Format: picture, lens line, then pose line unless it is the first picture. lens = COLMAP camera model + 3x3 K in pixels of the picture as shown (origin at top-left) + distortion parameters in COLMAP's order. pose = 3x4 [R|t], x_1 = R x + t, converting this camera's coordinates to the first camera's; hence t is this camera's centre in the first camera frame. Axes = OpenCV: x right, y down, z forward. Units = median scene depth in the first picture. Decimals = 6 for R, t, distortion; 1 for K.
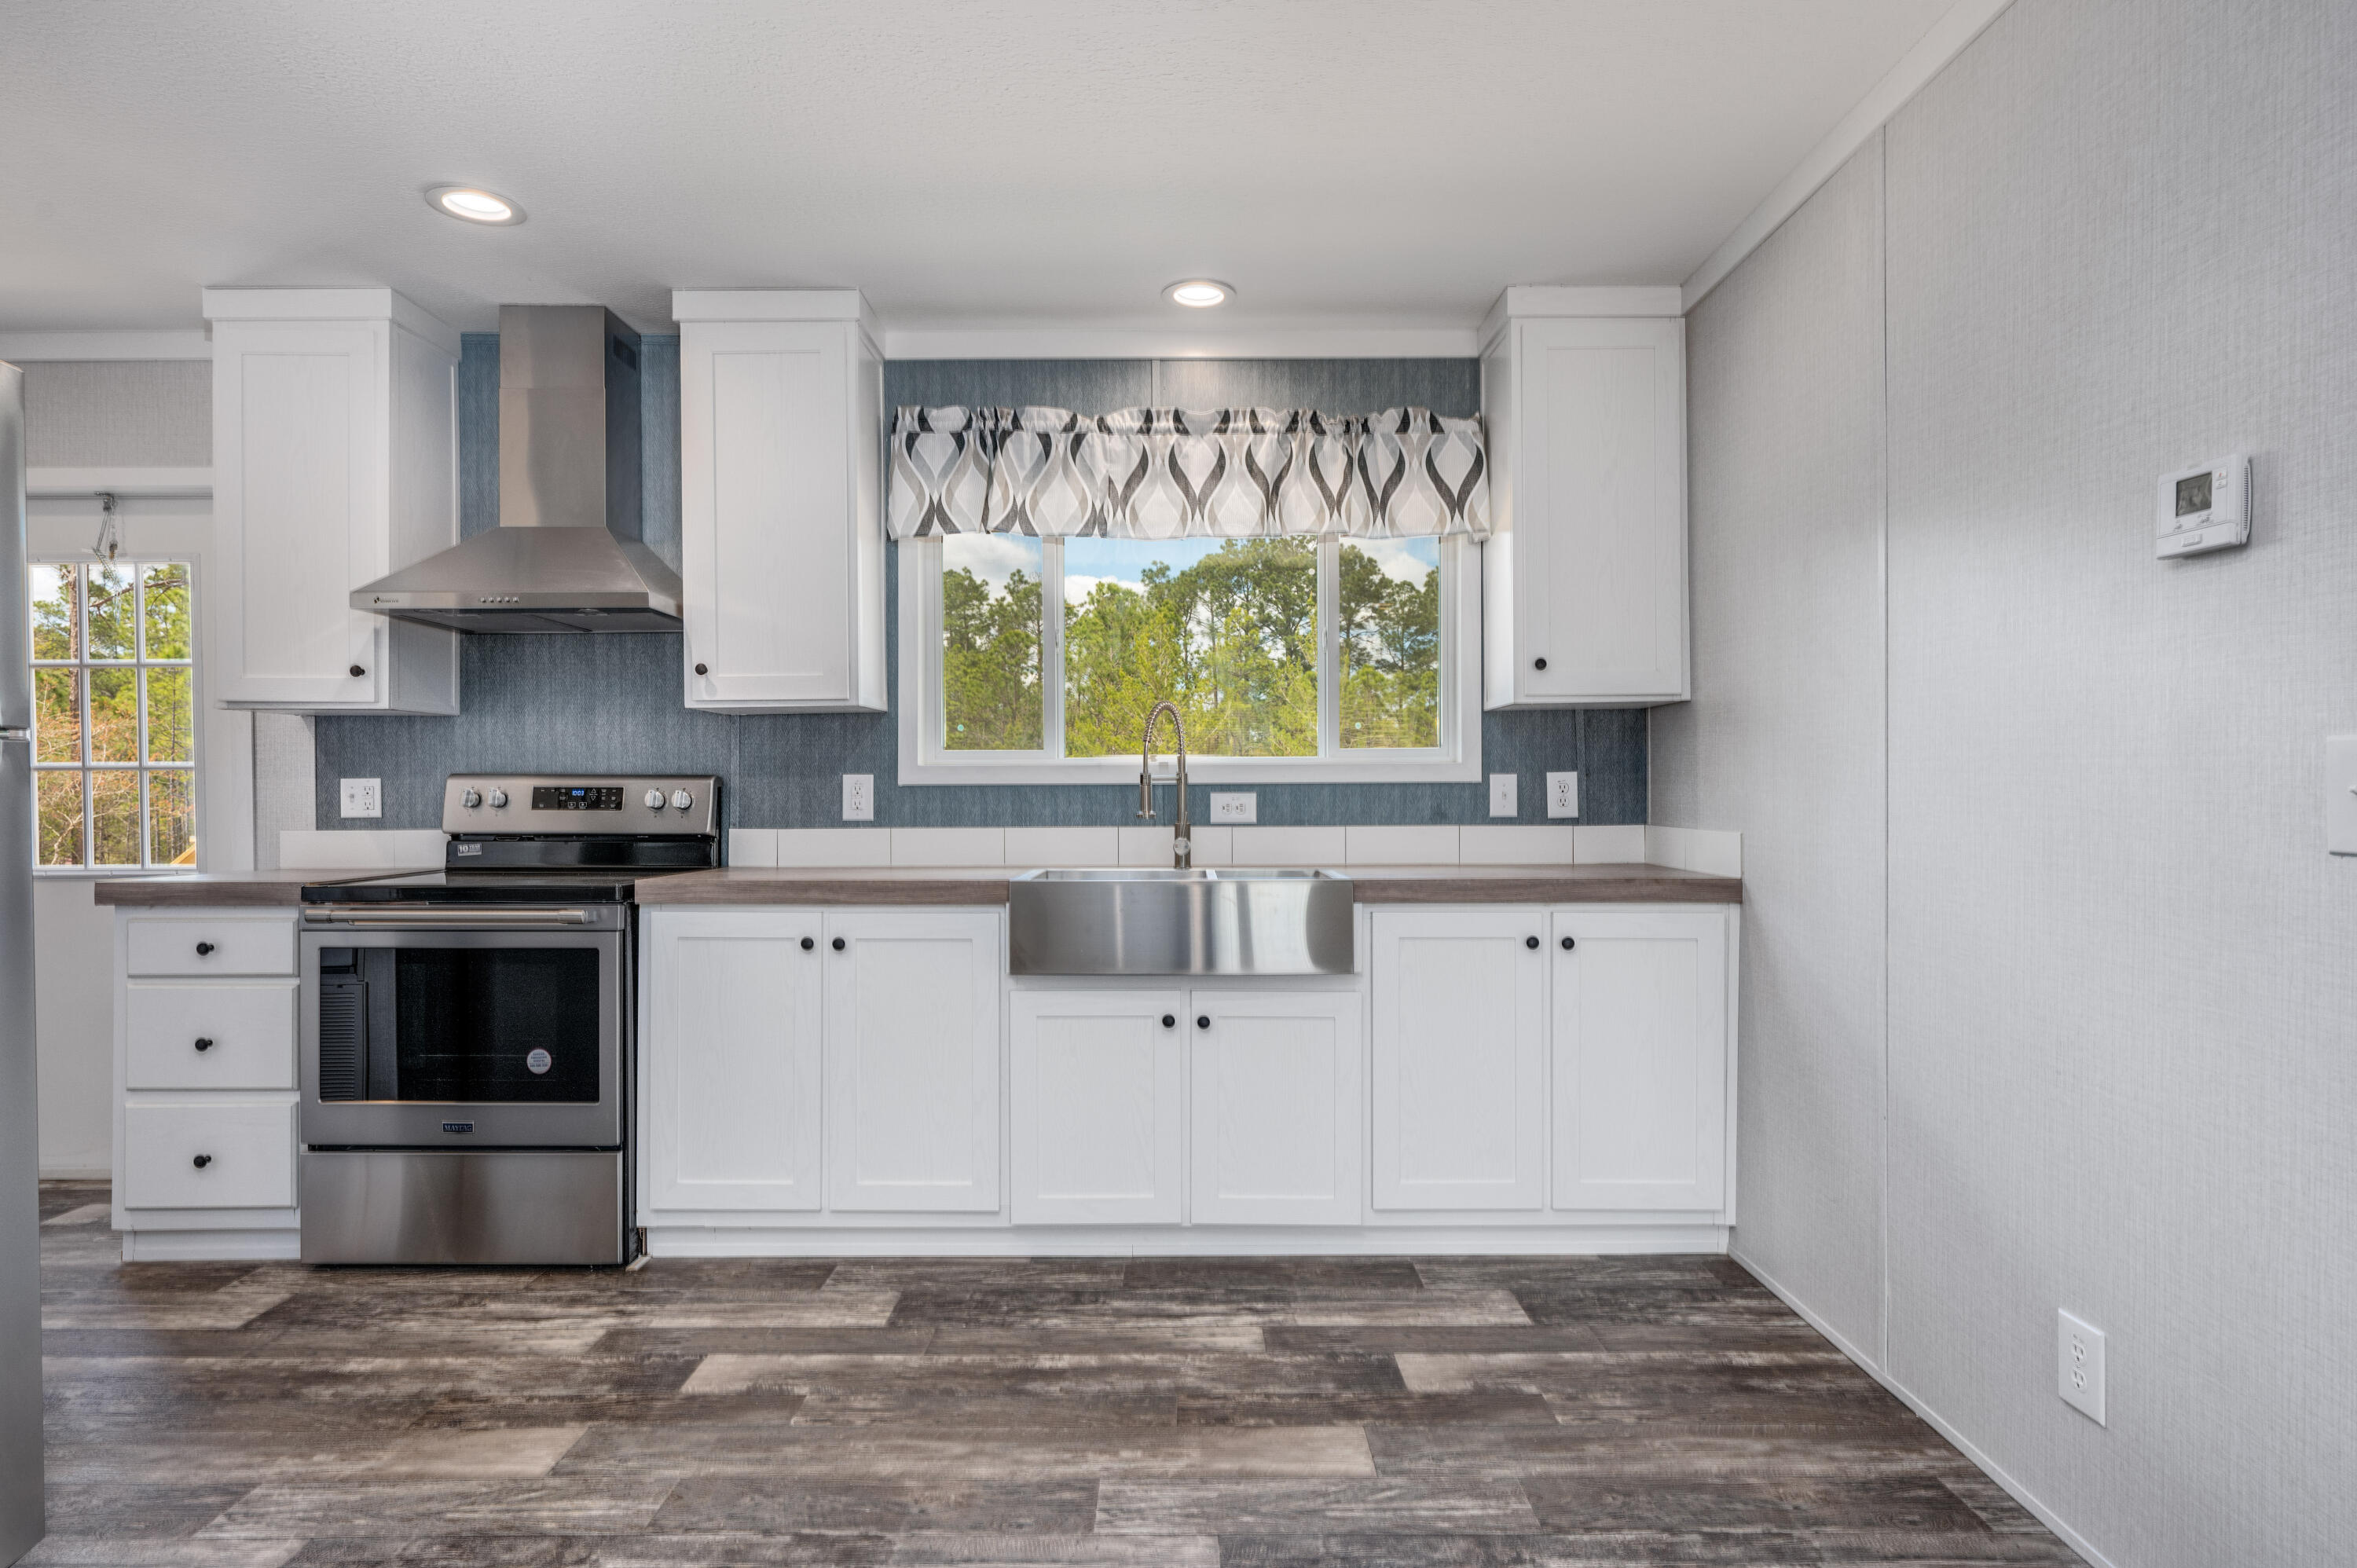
lens RADIAL K [[1224.6, 0, 1185.6], [0, 1224.6, 799.9], [0, 0, 1]] dist [0.000625, 0.000313]
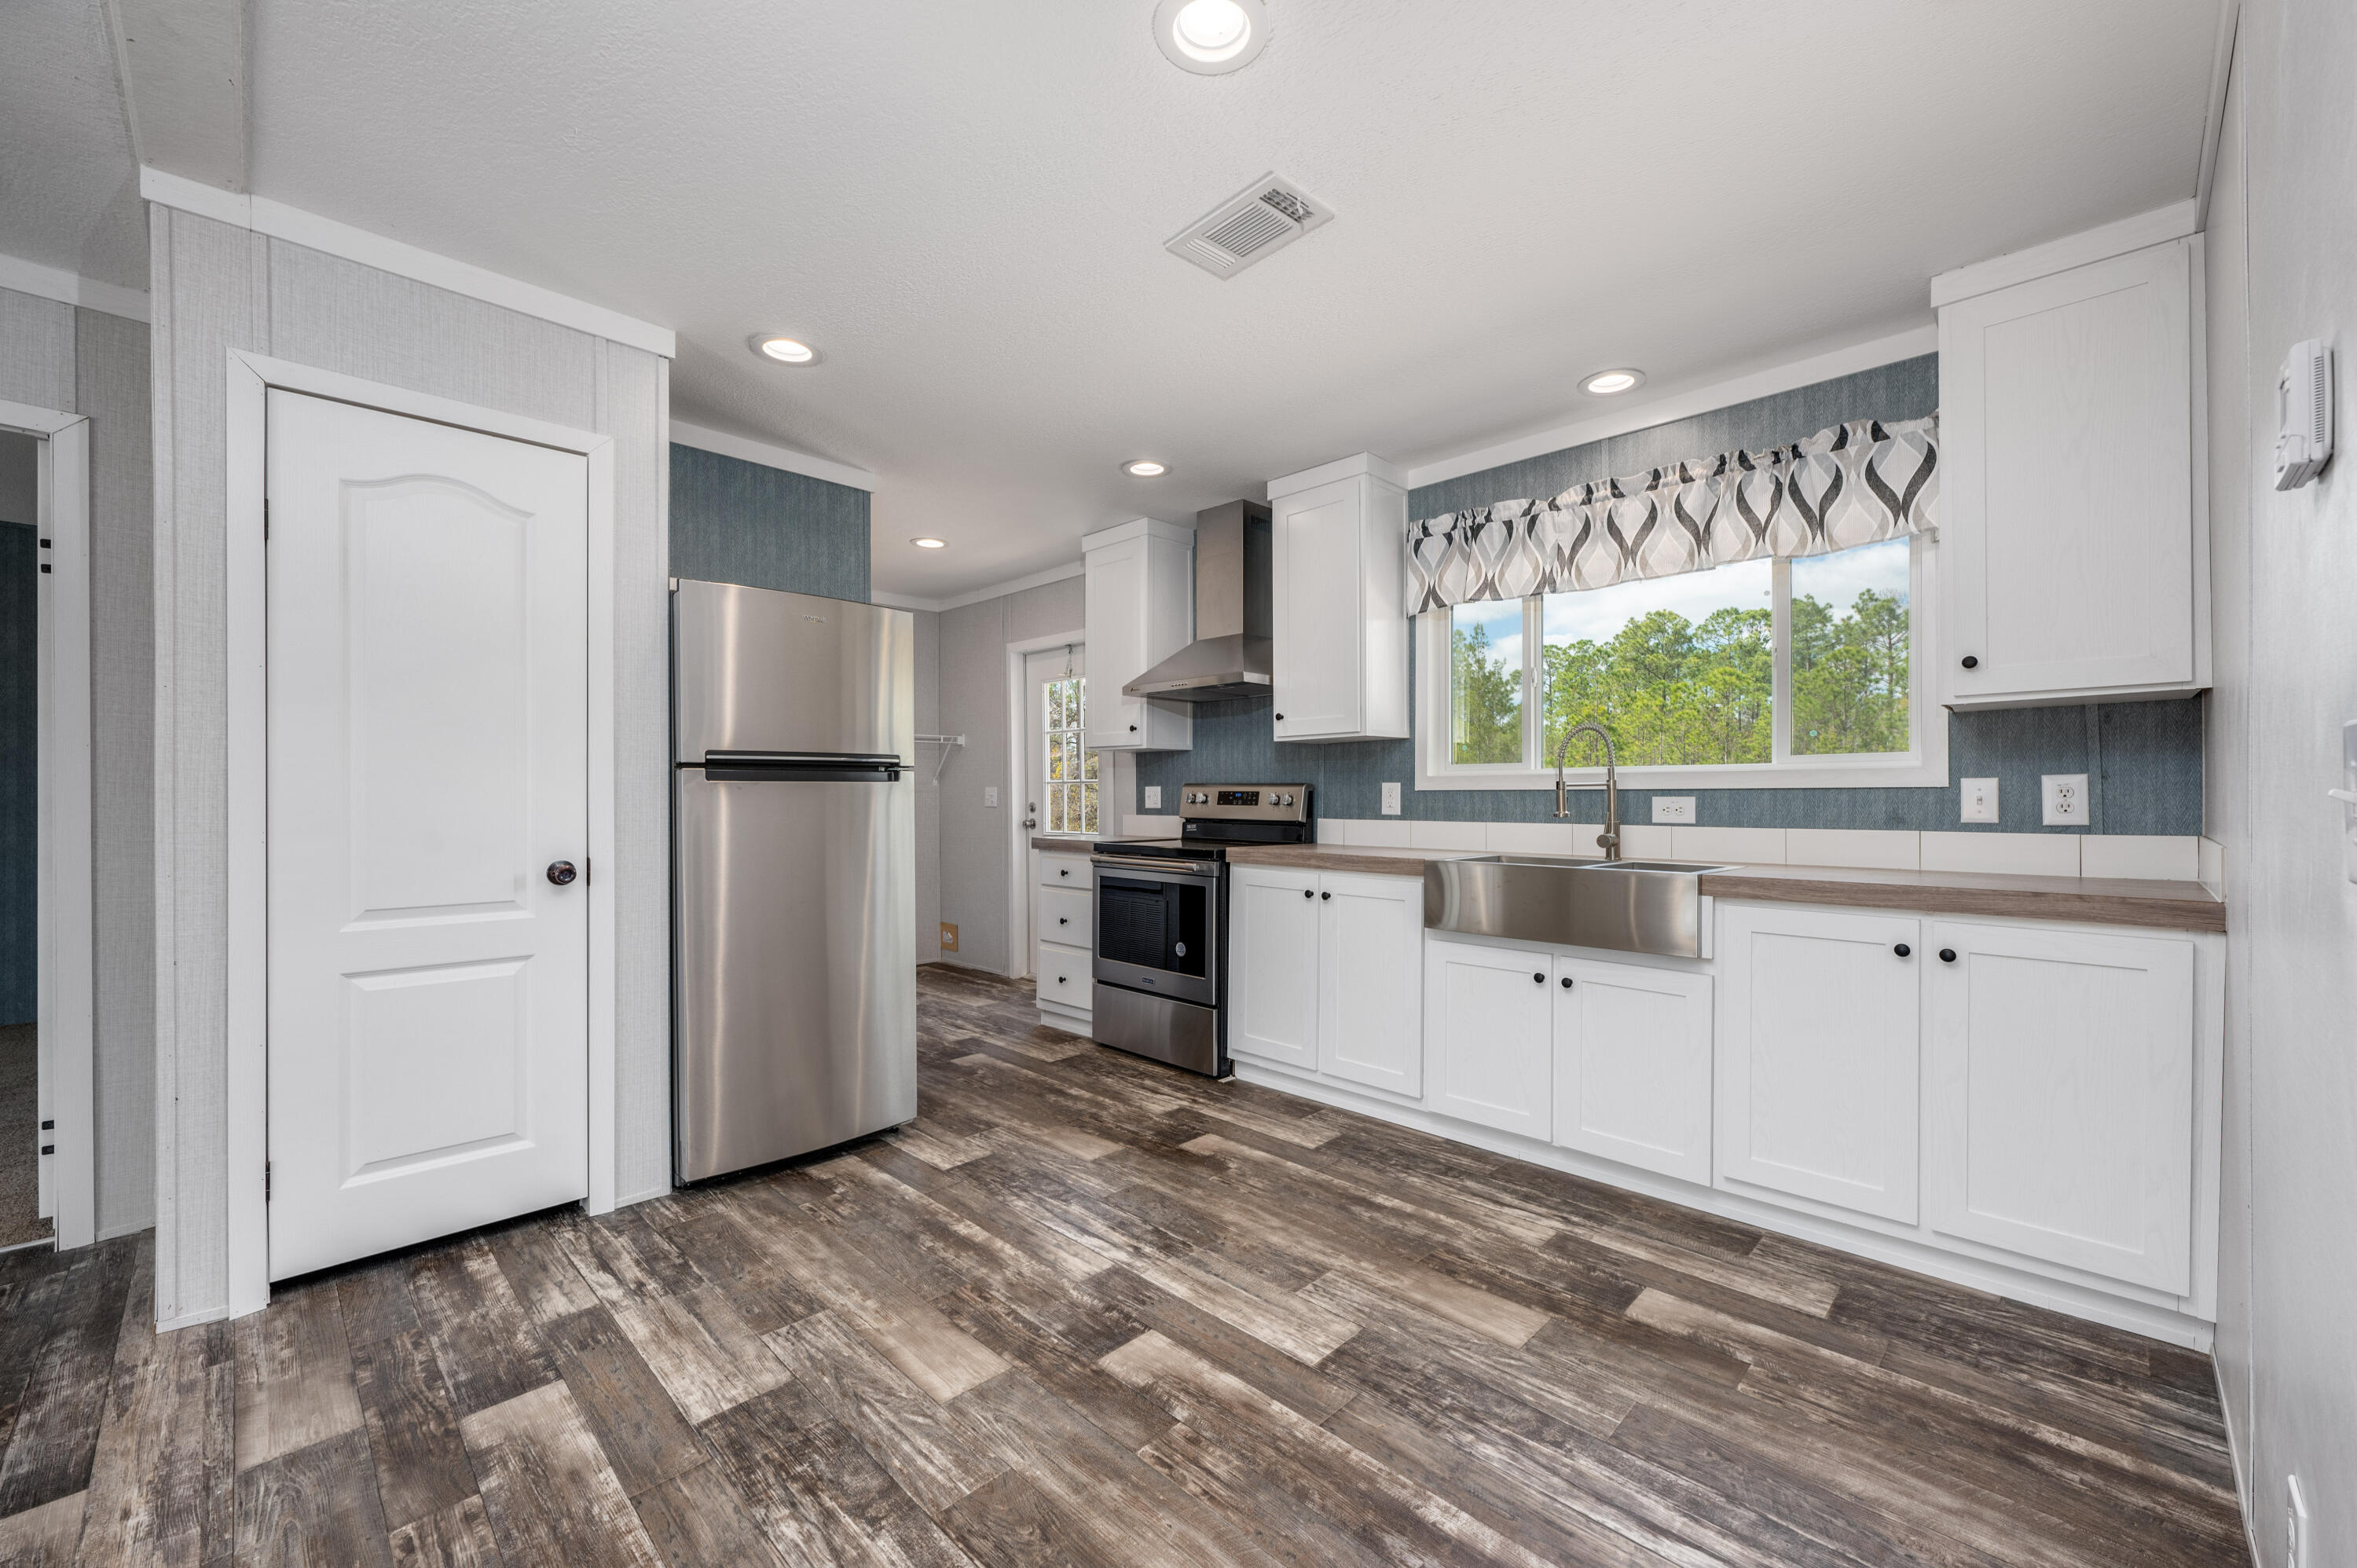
lens RADIAL K [[932.1, 0, 1183.6], [0, 932.1, 798.1], [0, 0, 1]] dist [0.001057, -0.000002]
pose [[0.711234, 0.005147, -0.702936, 0.339058], [-0.007289, 0.999973, -0.000053, -0.001047], [0.702917, 0.005162, 0.711253, 0.052452]]
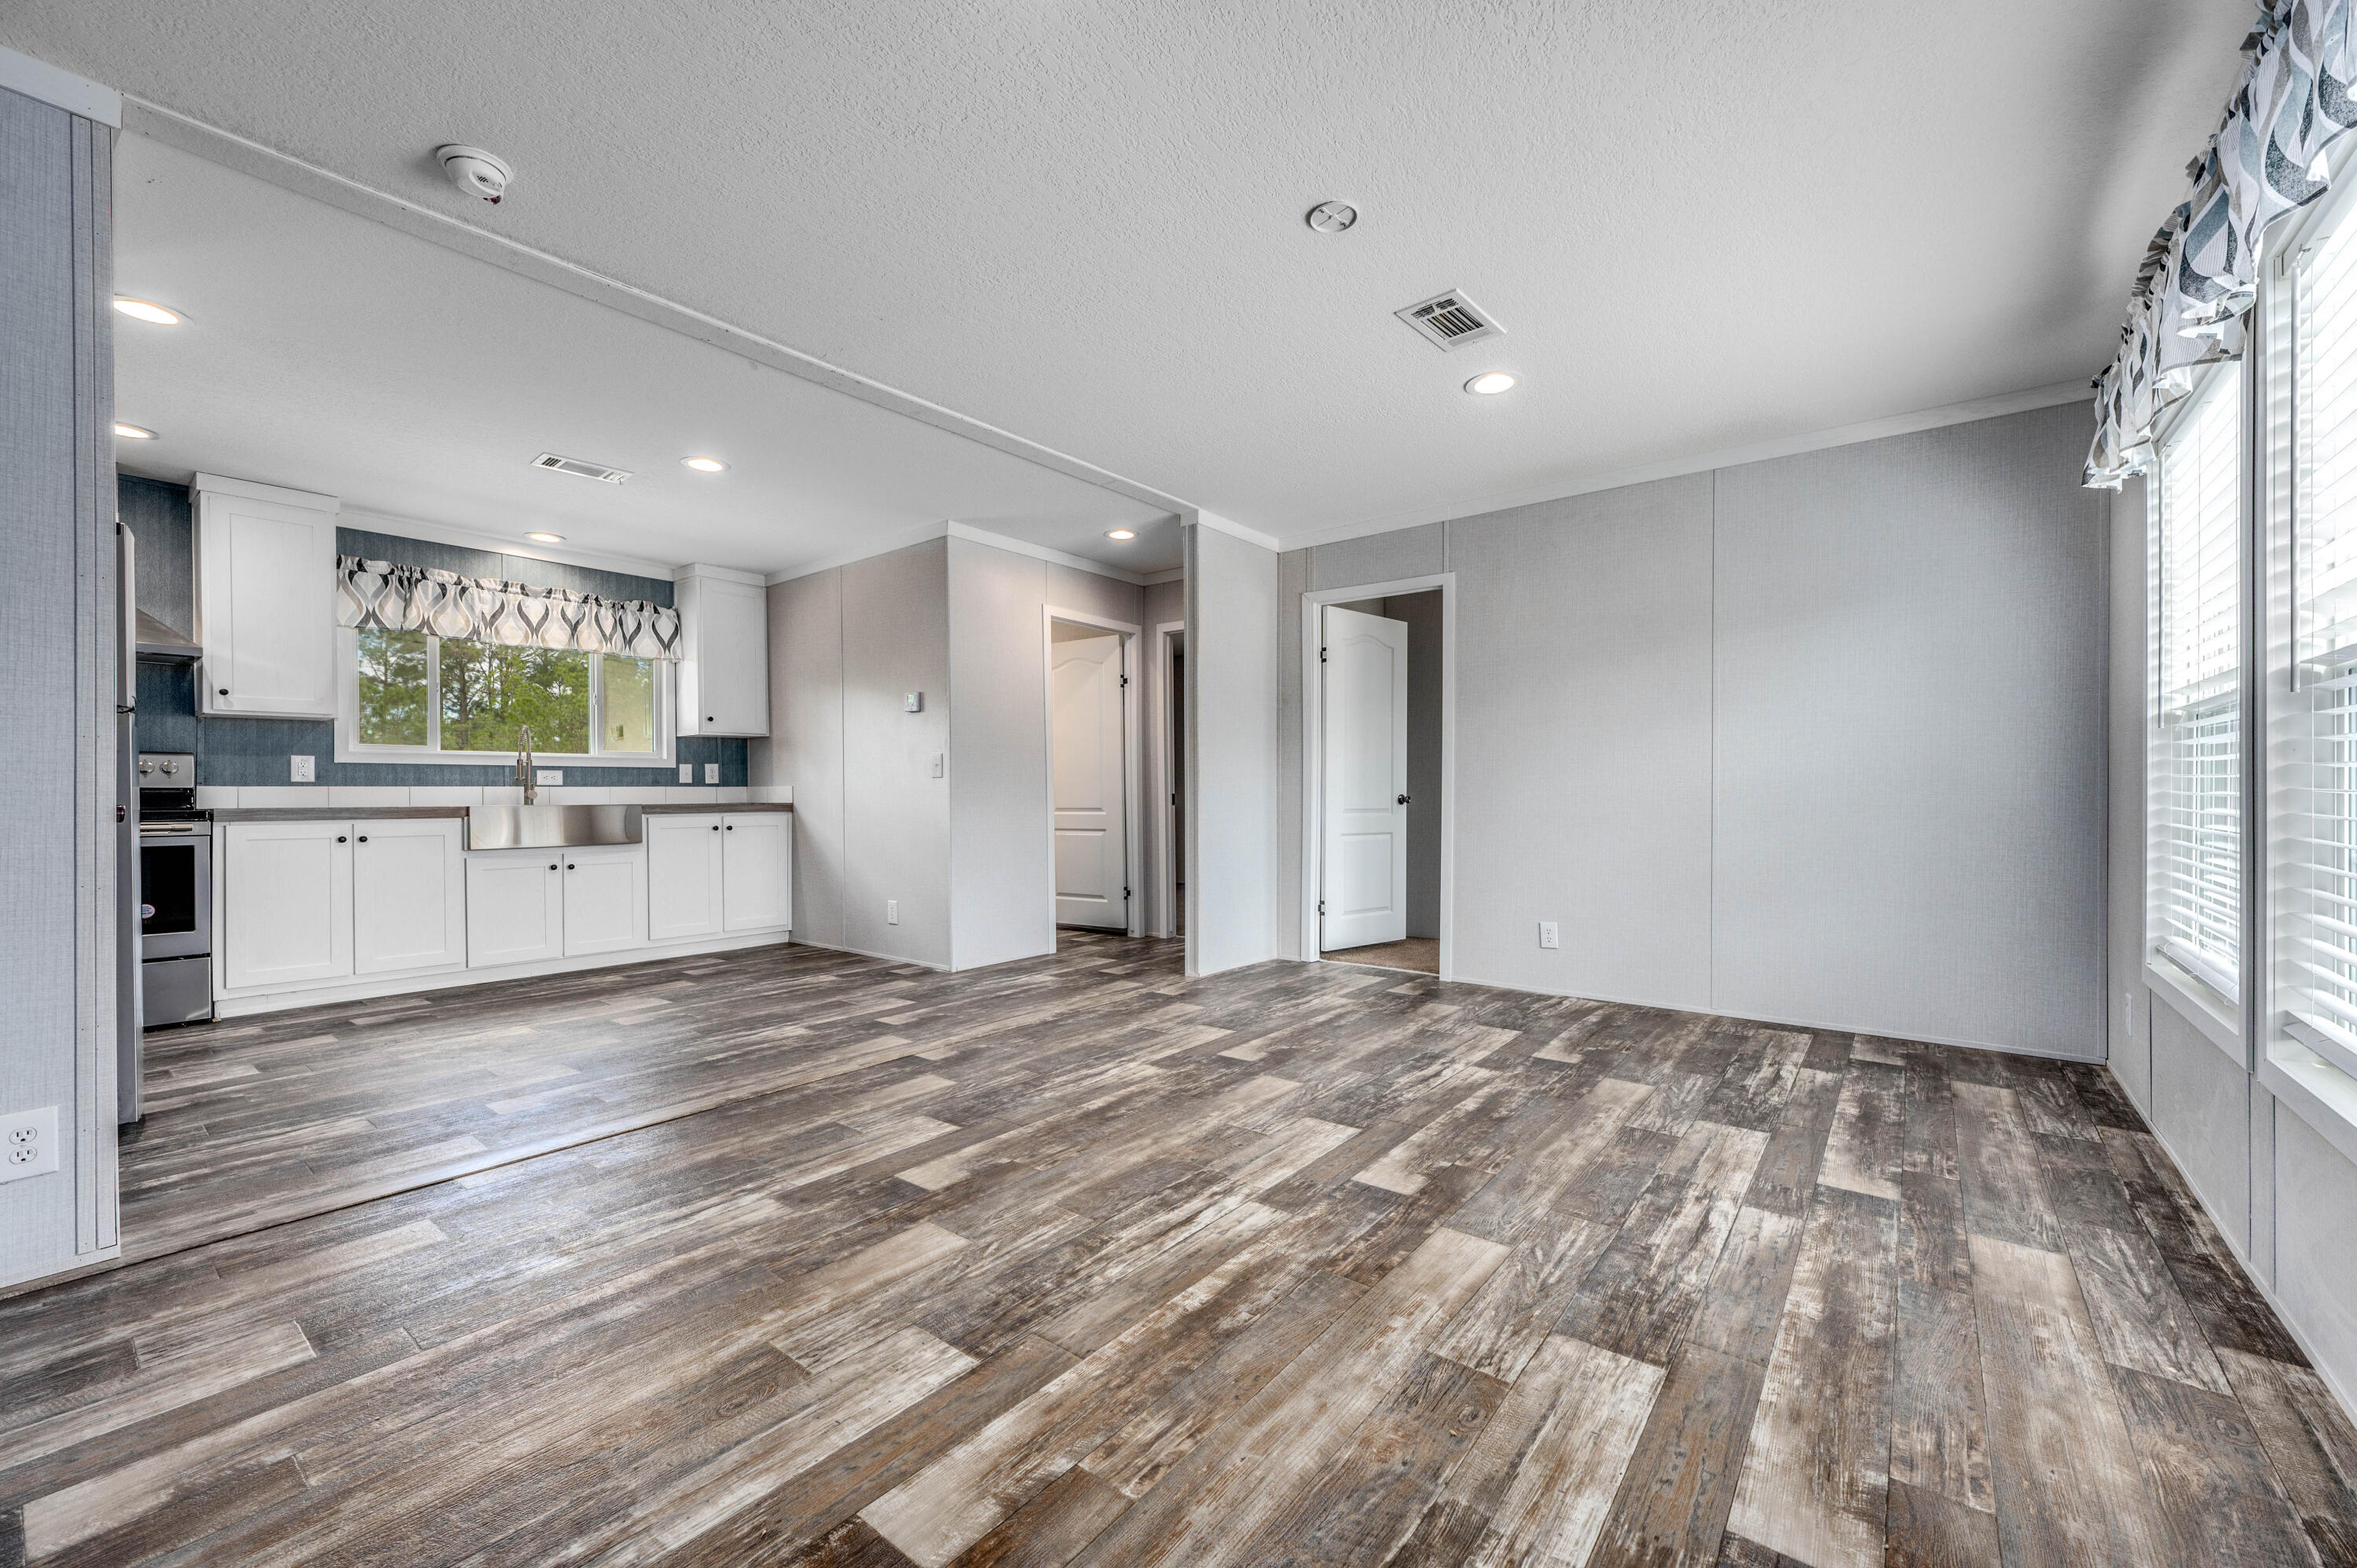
lens RADIAL K [[932.1, 0, 1183.6], [0, 932.1, 798.1], [0, 0, 1]] dist [0.001057, -0.000002]
pose [[0.623134, -0.003685, 0.782107, -0.544265], [0.010031, 0.999944, -0.003281, 0.059062], [-0.782051, 0.009889, 0.623136, -0.848613]]
